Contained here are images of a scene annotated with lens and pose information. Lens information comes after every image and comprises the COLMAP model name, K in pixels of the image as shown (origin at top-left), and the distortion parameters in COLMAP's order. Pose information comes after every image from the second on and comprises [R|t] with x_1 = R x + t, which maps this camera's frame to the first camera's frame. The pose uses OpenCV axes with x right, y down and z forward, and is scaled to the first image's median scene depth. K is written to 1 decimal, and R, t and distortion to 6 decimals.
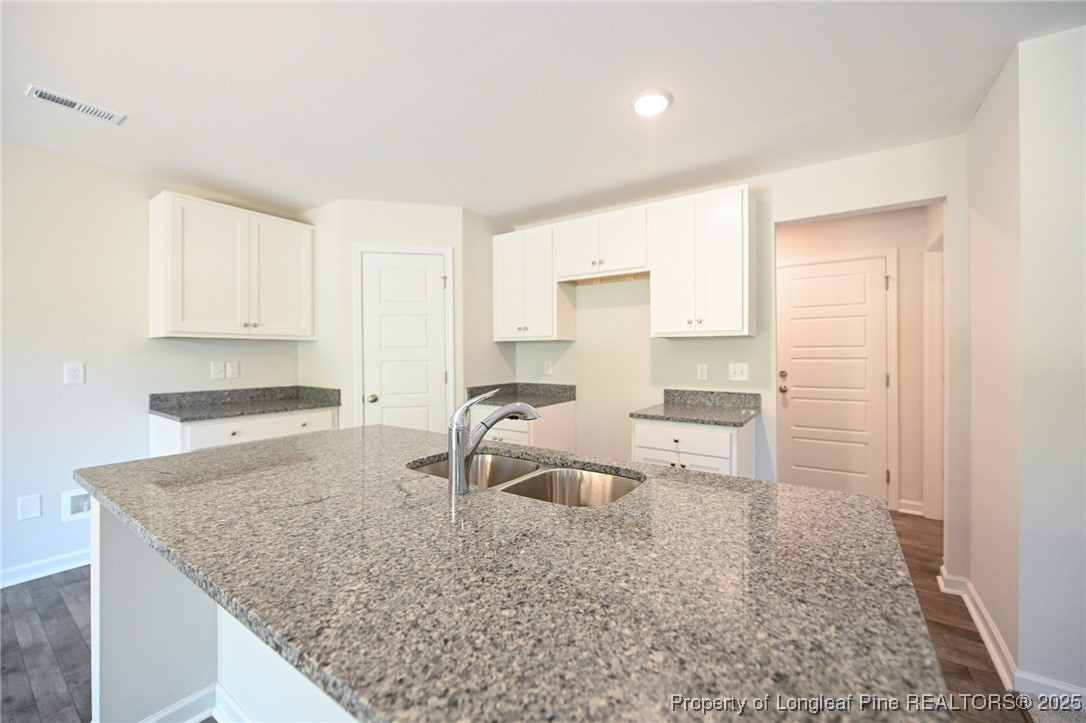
lens RADIAL K [[434.5, 0, 538.6], [0, 434.5, 354.2], [0, 0, 1]] dist [-0.002534, -0.000377]
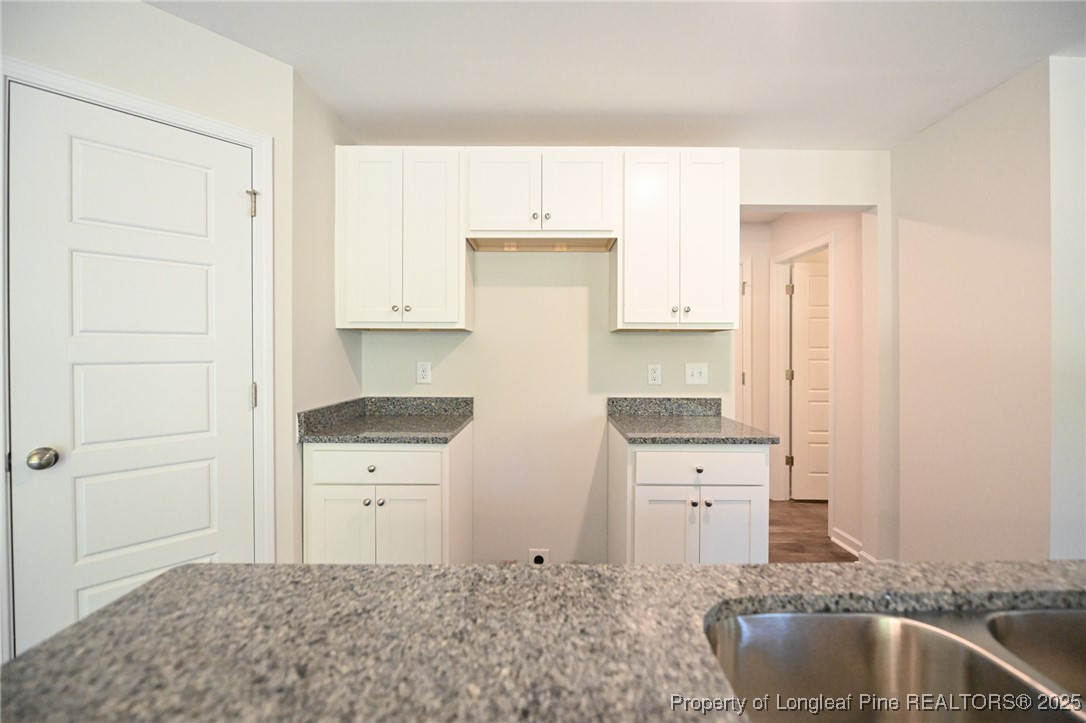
lens RADIAL K [[434.5, 0, 538.6], [0, 434.5, 354.2], [0, 0, 1]] dist [-0.002534, -0.000377]
pose [[0.817719, 0.006577, 0.575580, -0.236325], [-0.004685, 0.999978, -0.004770, 0.007161], [-0.575598, 0.001204, 0.817732, 0.411698]]
